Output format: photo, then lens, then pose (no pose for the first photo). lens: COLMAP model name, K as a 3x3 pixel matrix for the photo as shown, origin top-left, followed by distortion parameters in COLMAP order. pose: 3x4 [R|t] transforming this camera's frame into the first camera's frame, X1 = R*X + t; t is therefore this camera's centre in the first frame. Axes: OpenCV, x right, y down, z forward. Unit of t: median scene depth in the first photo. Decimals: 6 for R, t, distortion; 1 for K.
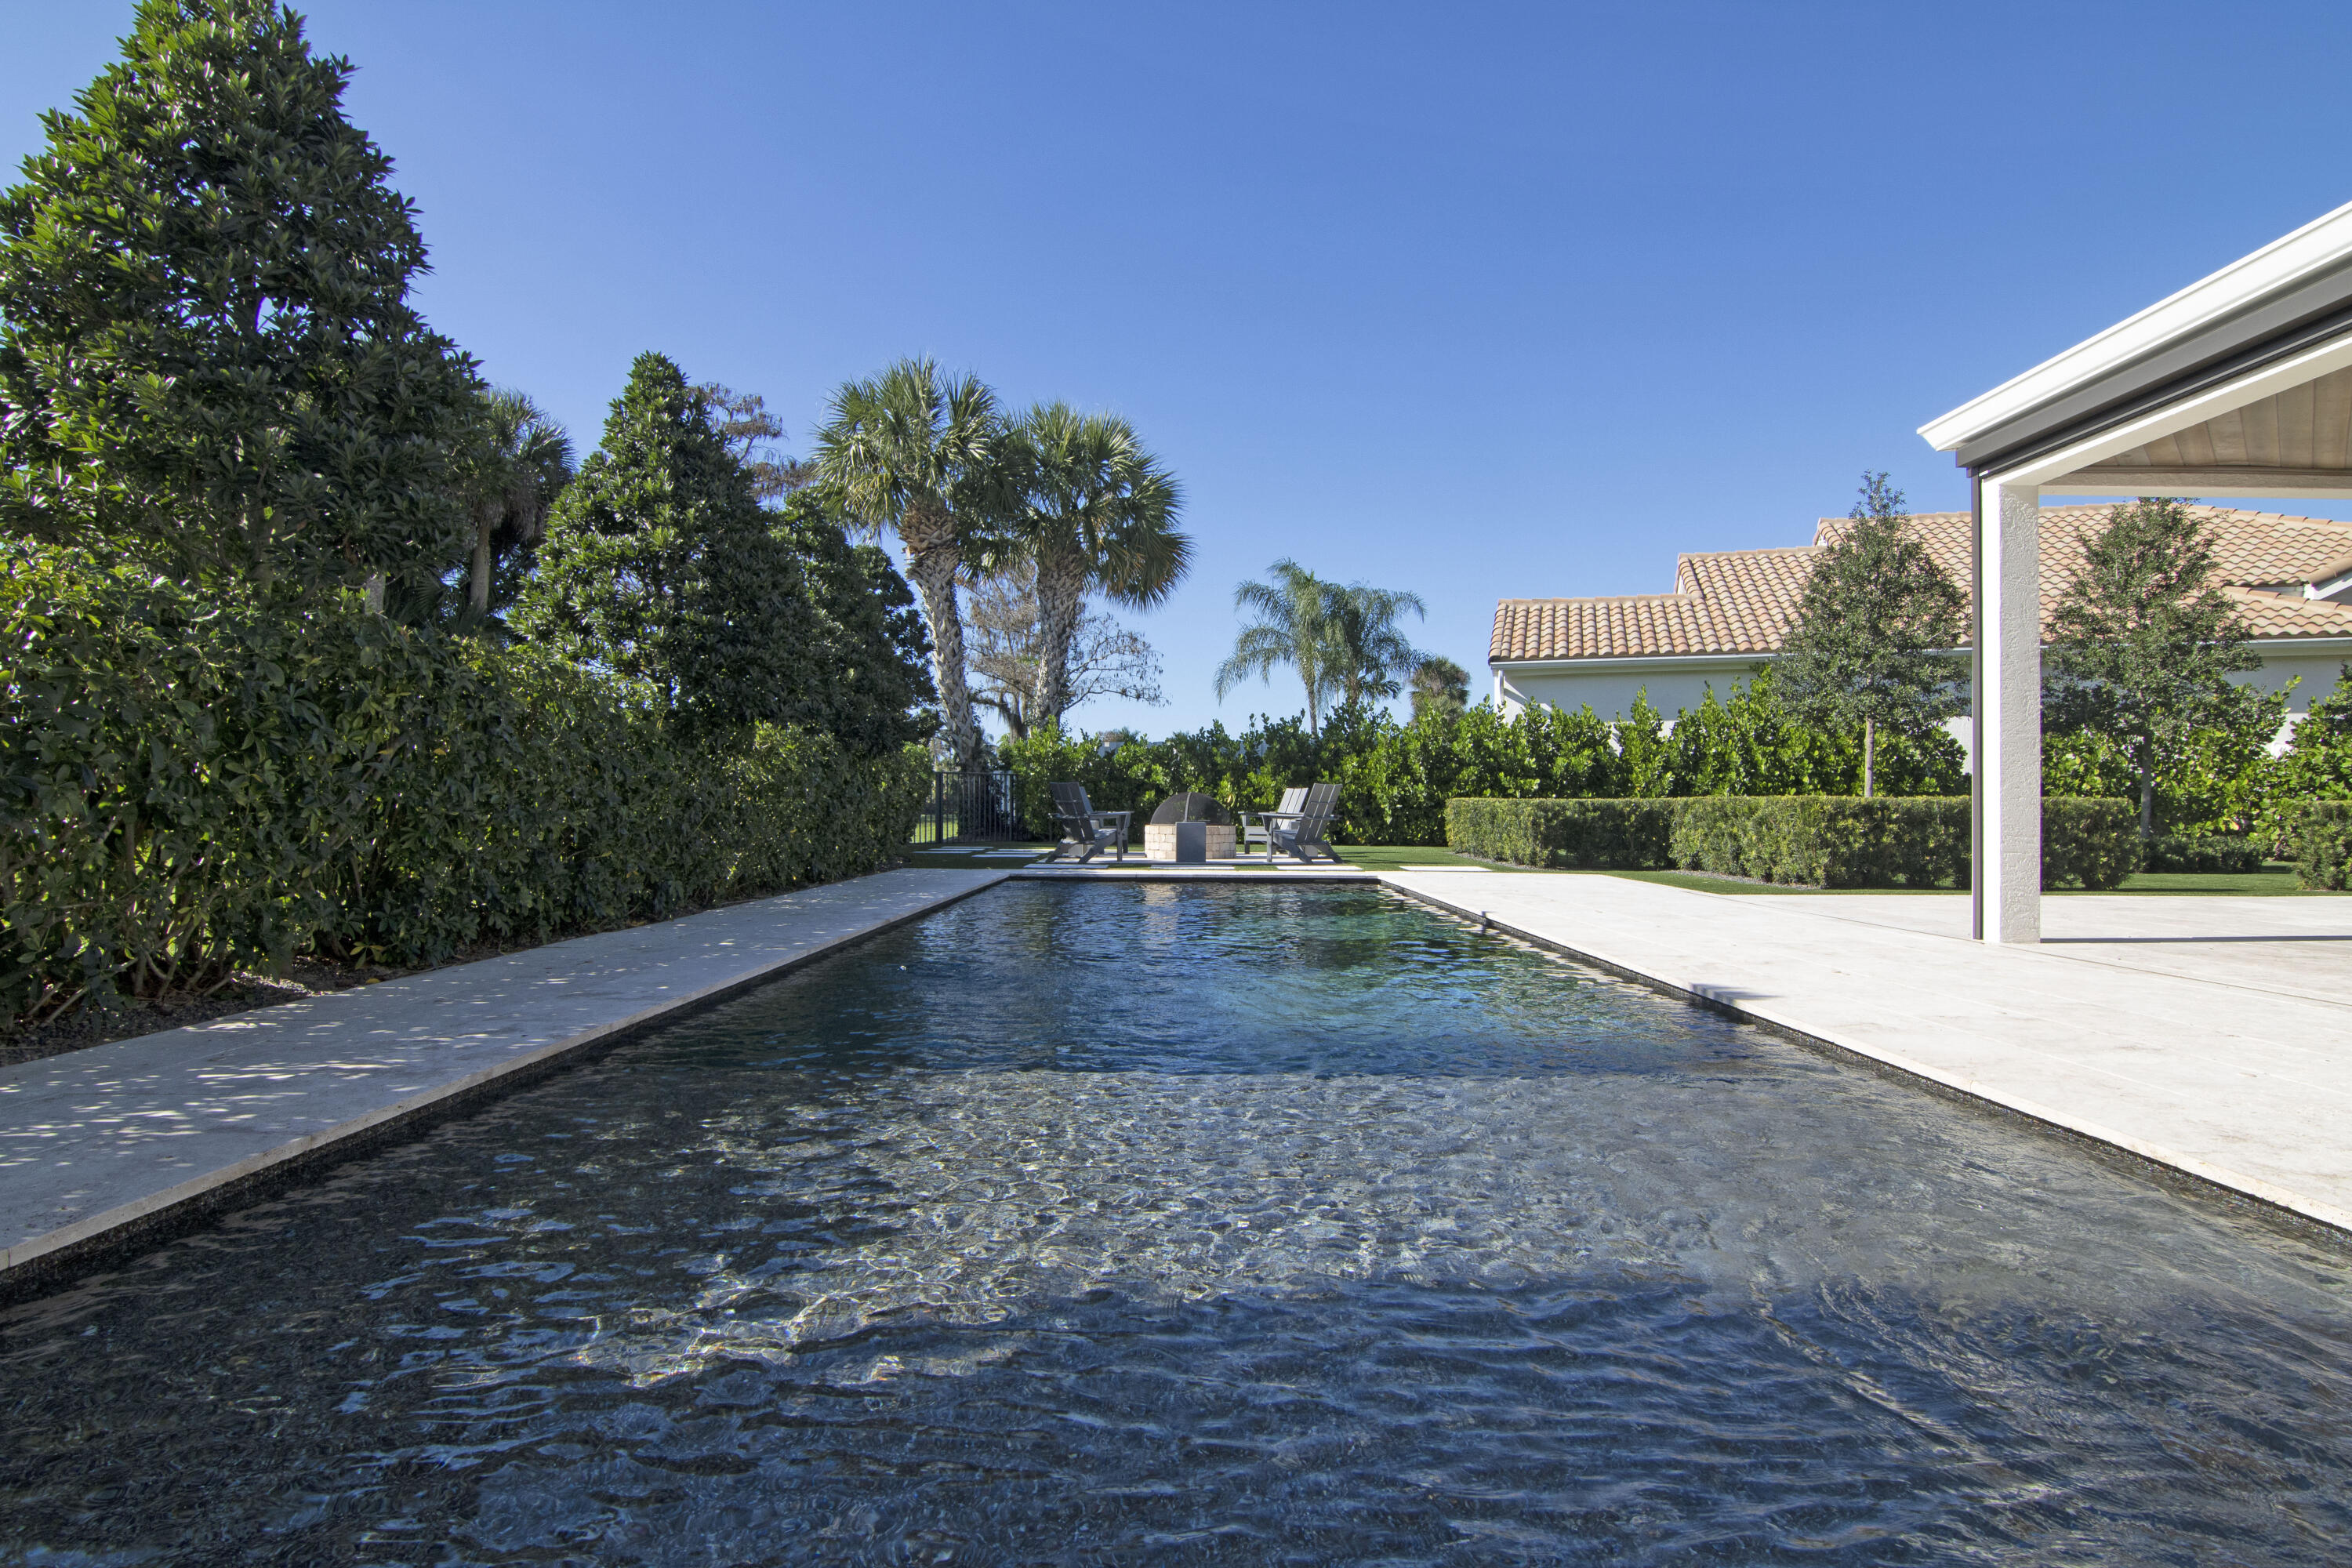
lens RADIAL K [[1191.9, 0, 1166.2], [0, 1191.9, 800.6], [0, 0, 1]] dist [-0.016409, -0.002952]
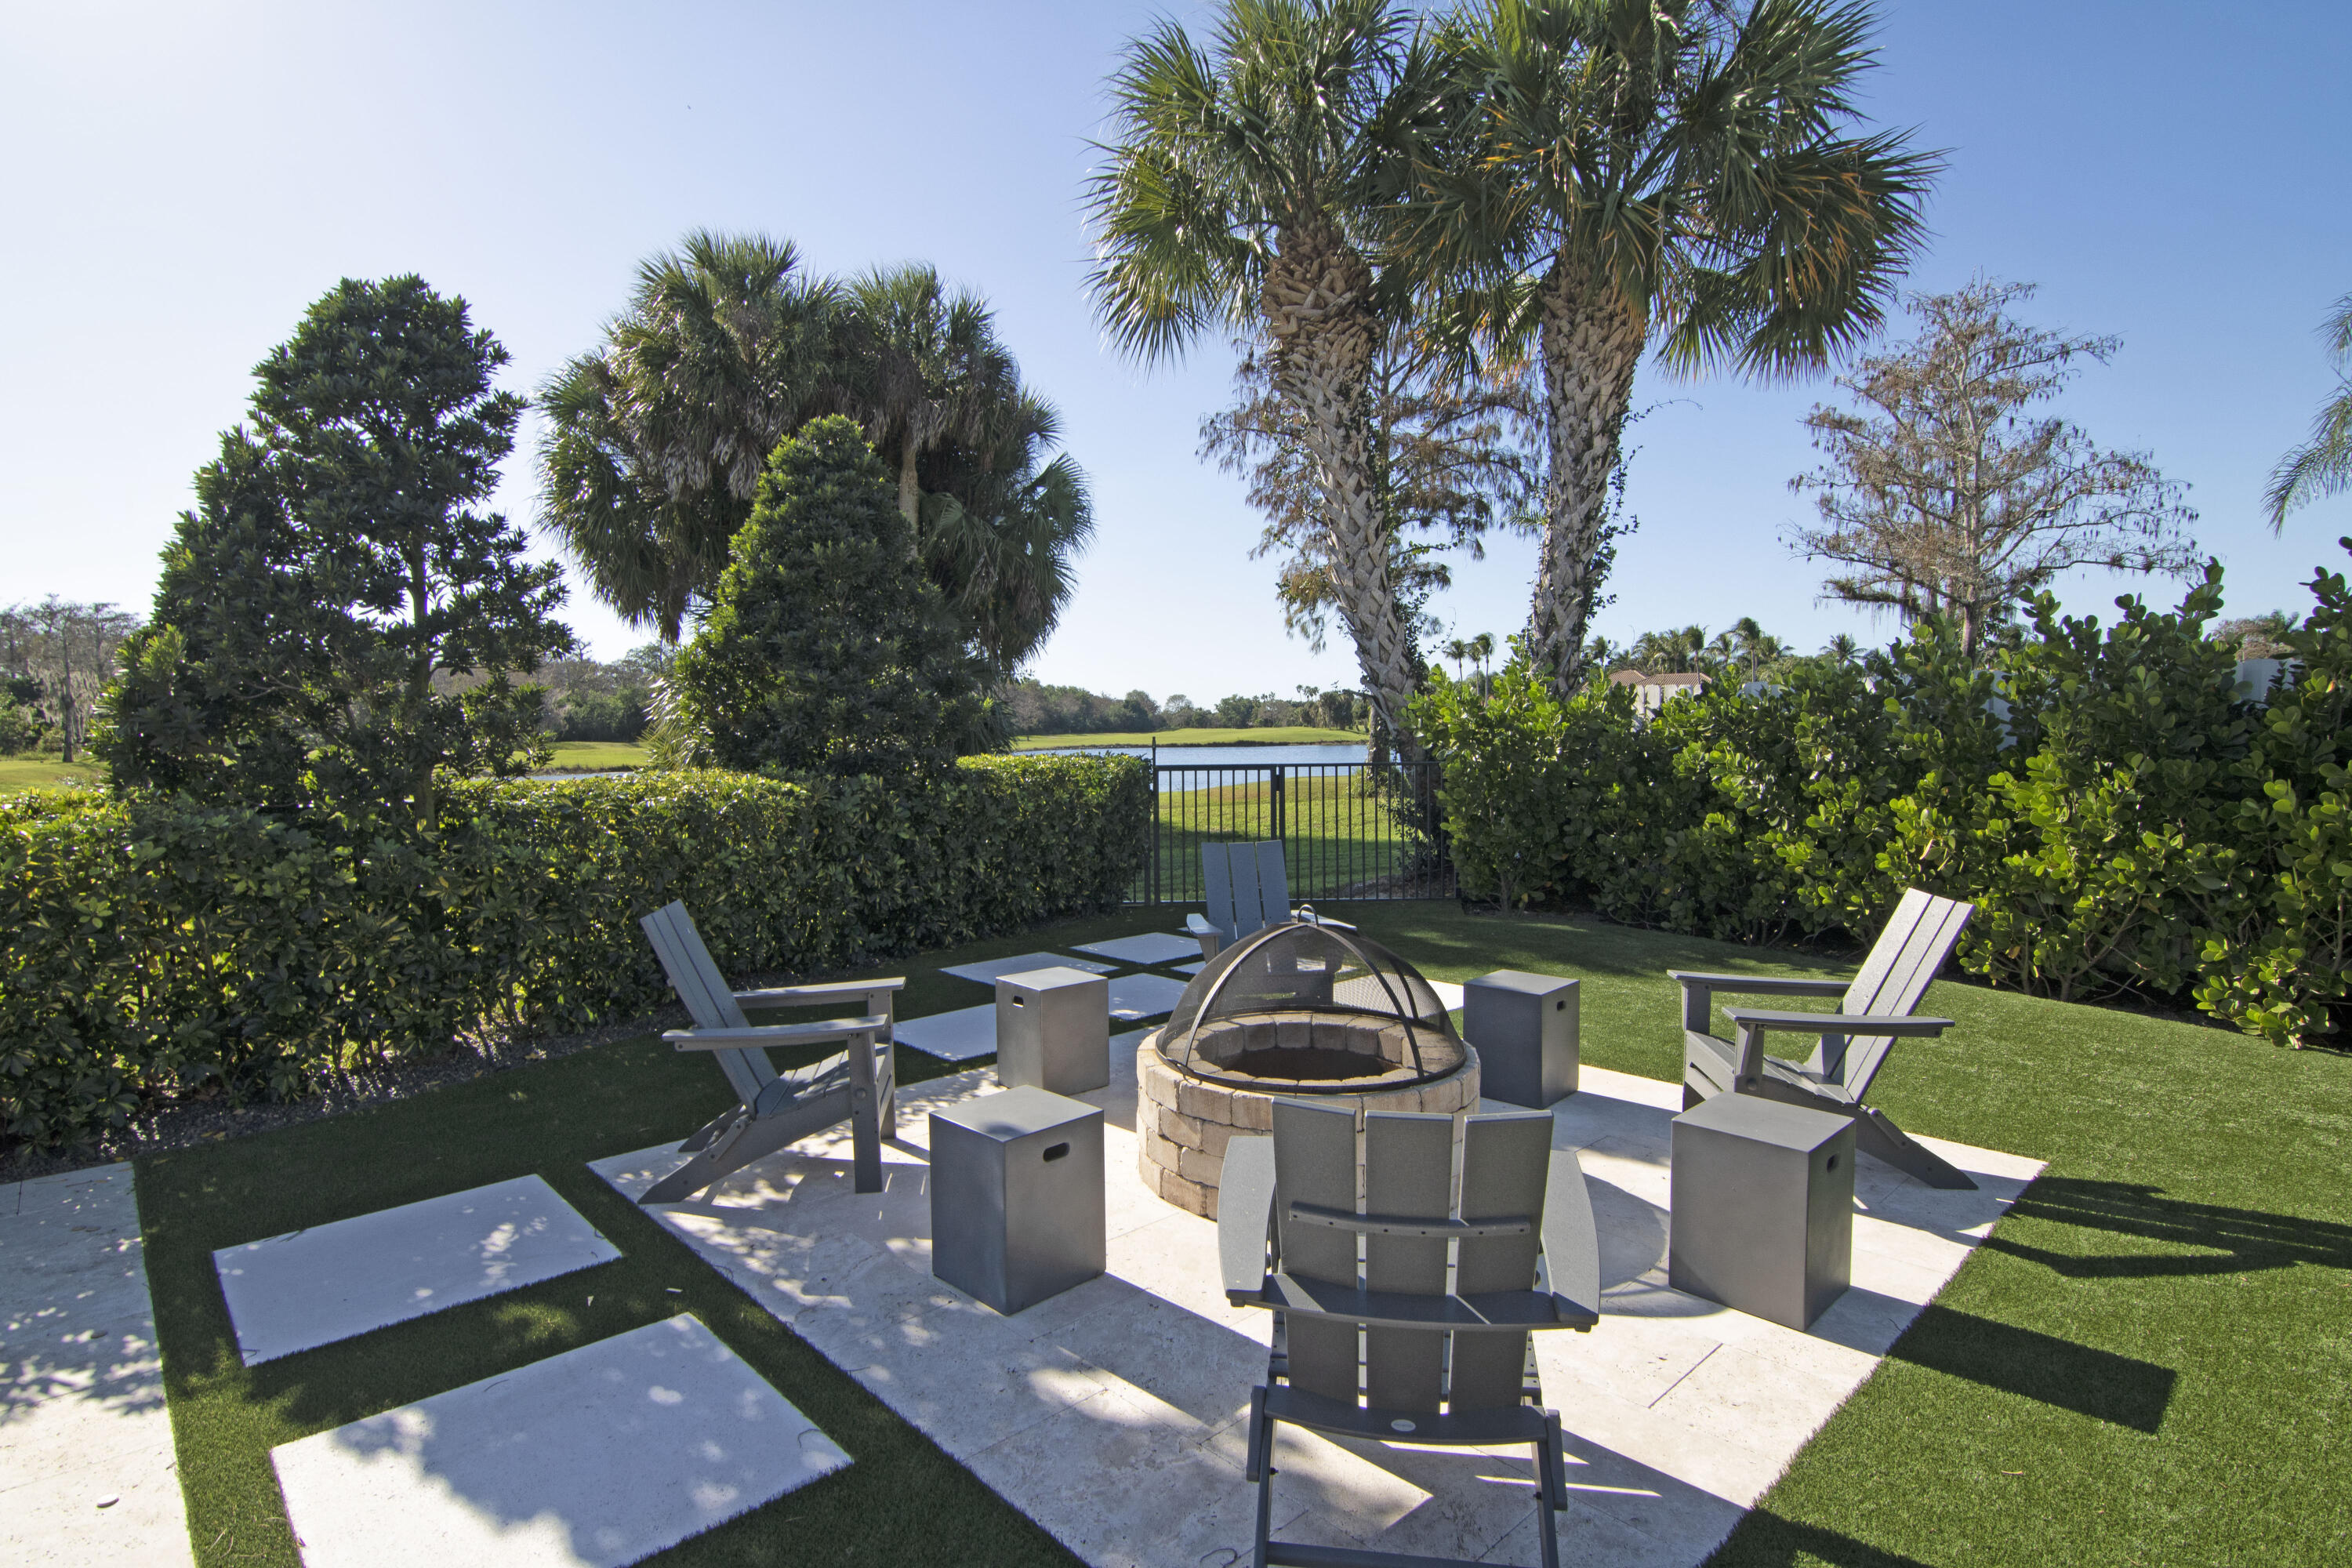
lens RADIAL K [[1191.9, 0, 1182.3], [0, 1191.9, 791.0], [0, 0, 1]] dist [-0.016409, -0.002952]
pose [[0.692050, 0.022939, -0.721485, 0.169663], [0.019763, 0.998518, 0.050704, -0.045059], [0.721579, -0.049349, 0.690571, 0.698150]]
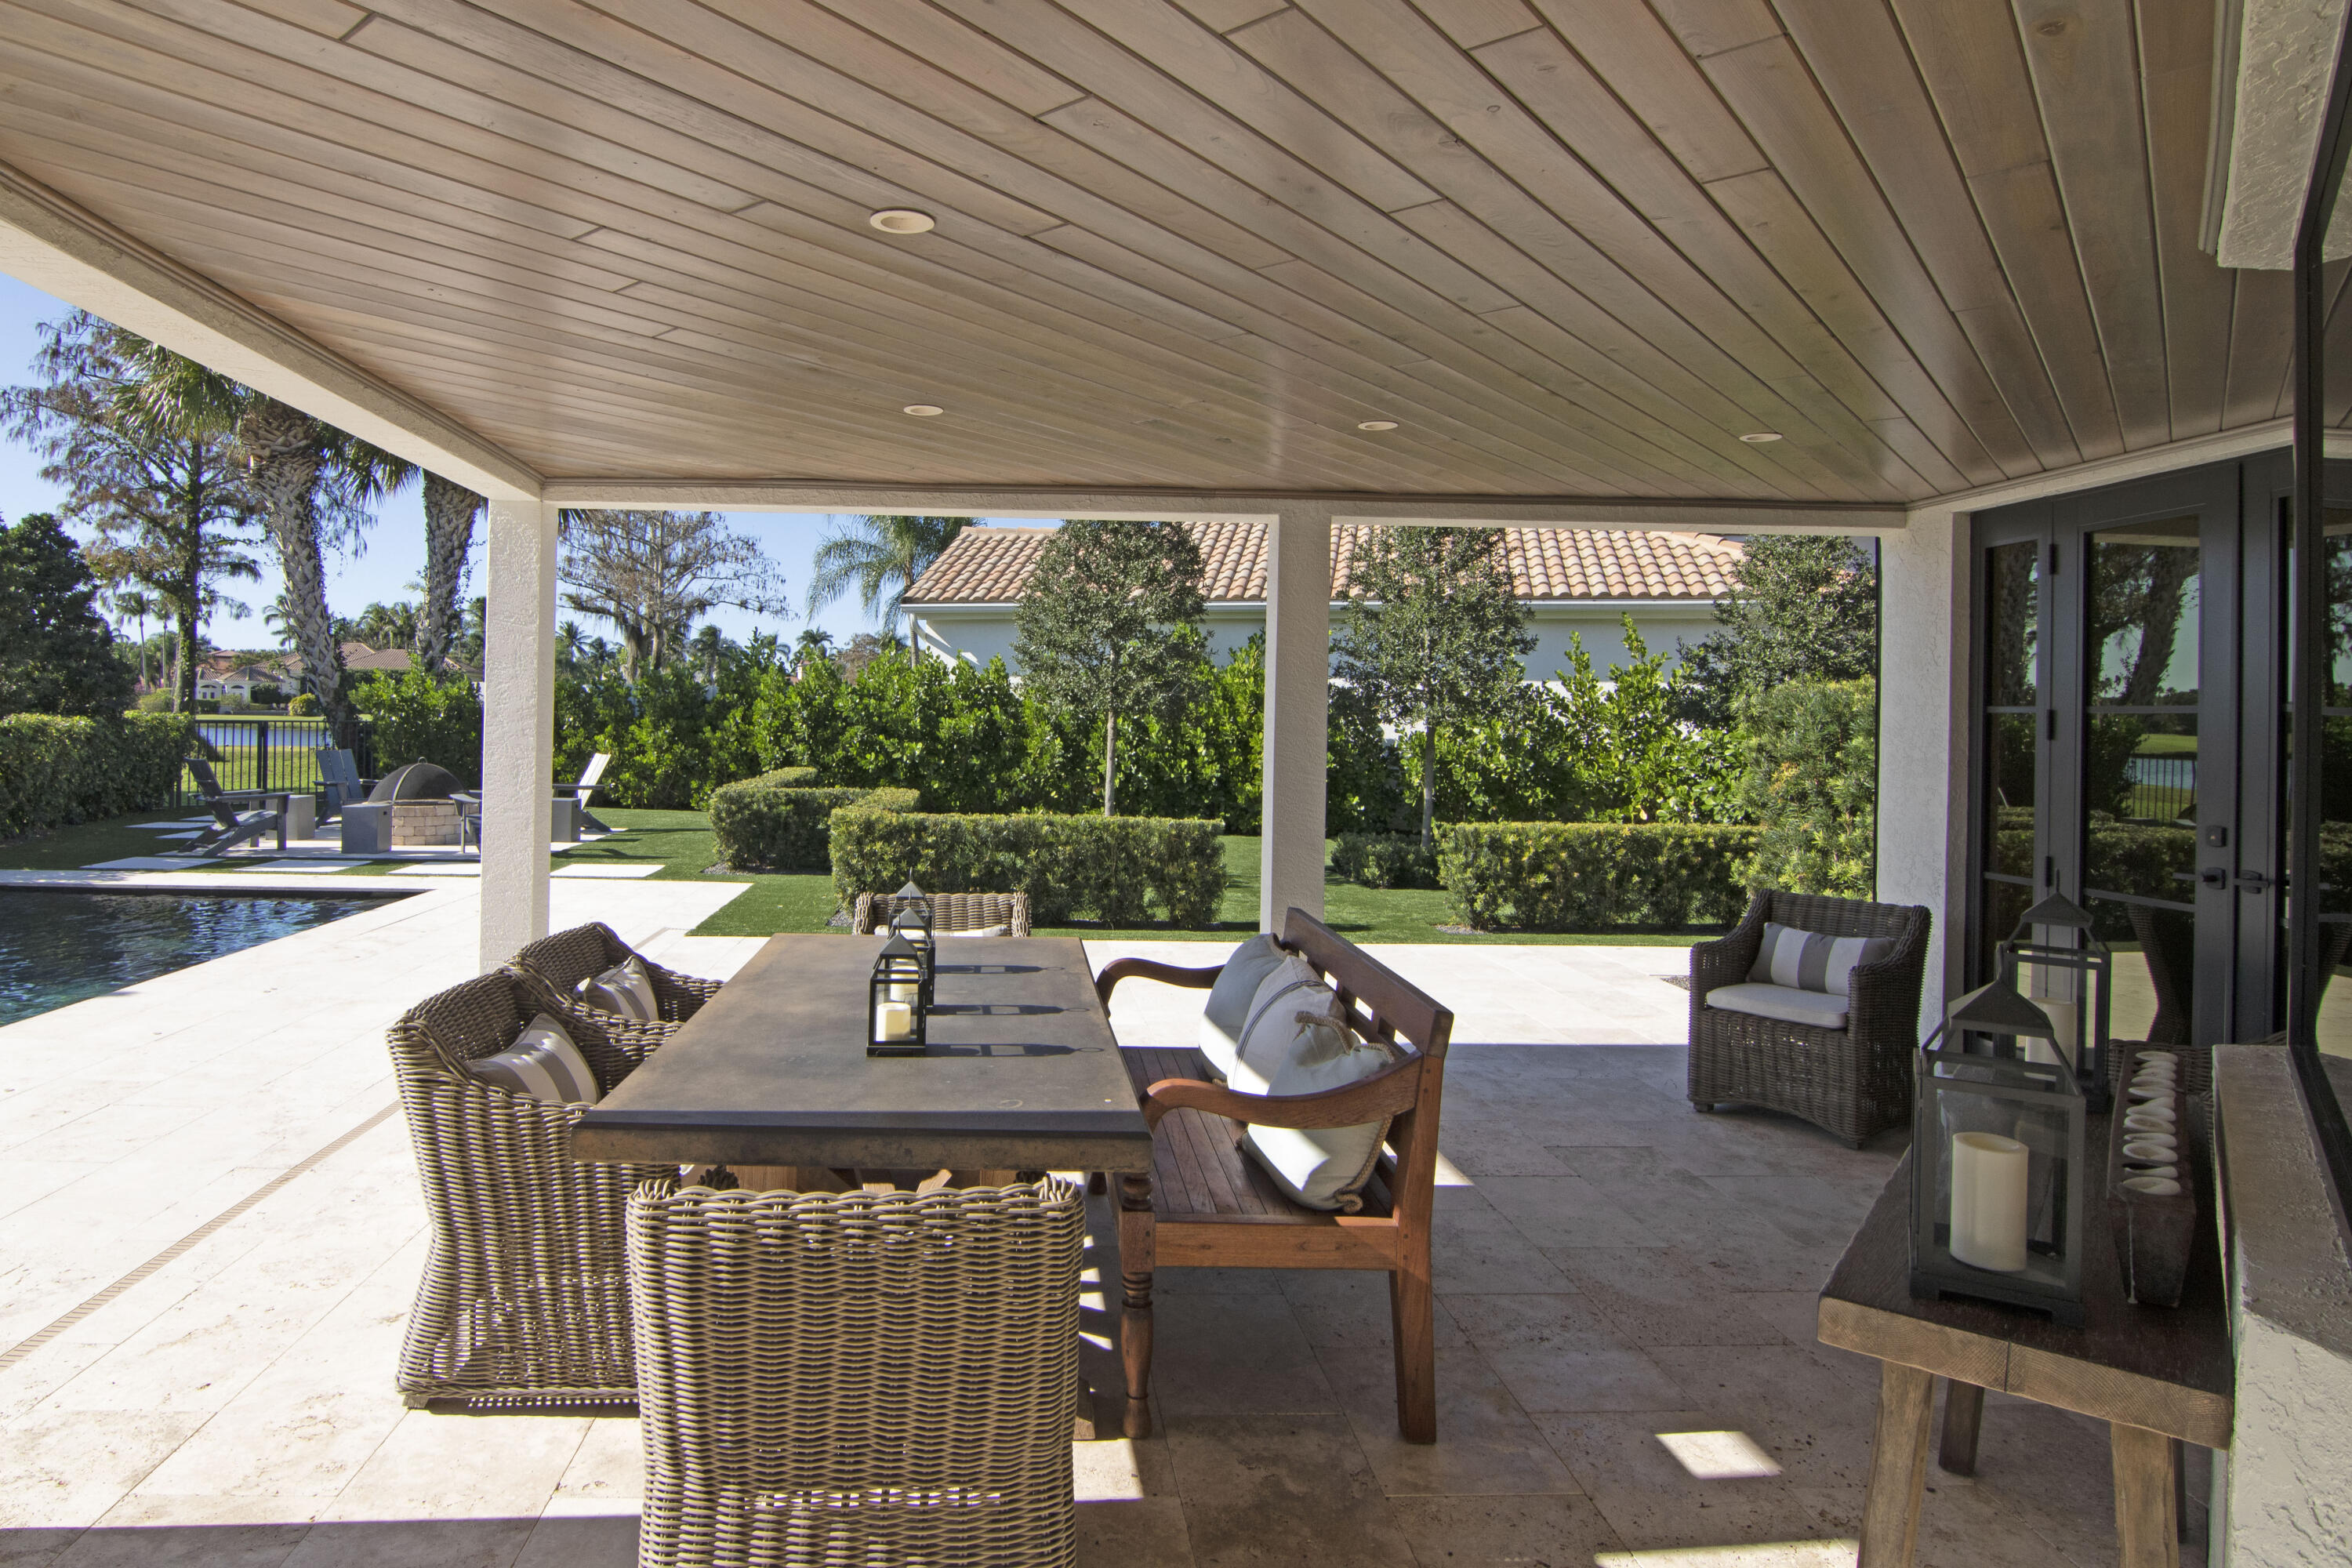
lens RADIAL K [[1332.7, 0, 1047.7], [0, 1332.7, 726.3], [0, 0, 1]] dist [-0.026270, -0.001837]
pose [[0.998878, 0.011823, 0.045858, 0.370429], [-0.012496, 0.999818, 0.014424, -0.046352], [-0.045679, -0.014981, 0.998844, 0.030647]]
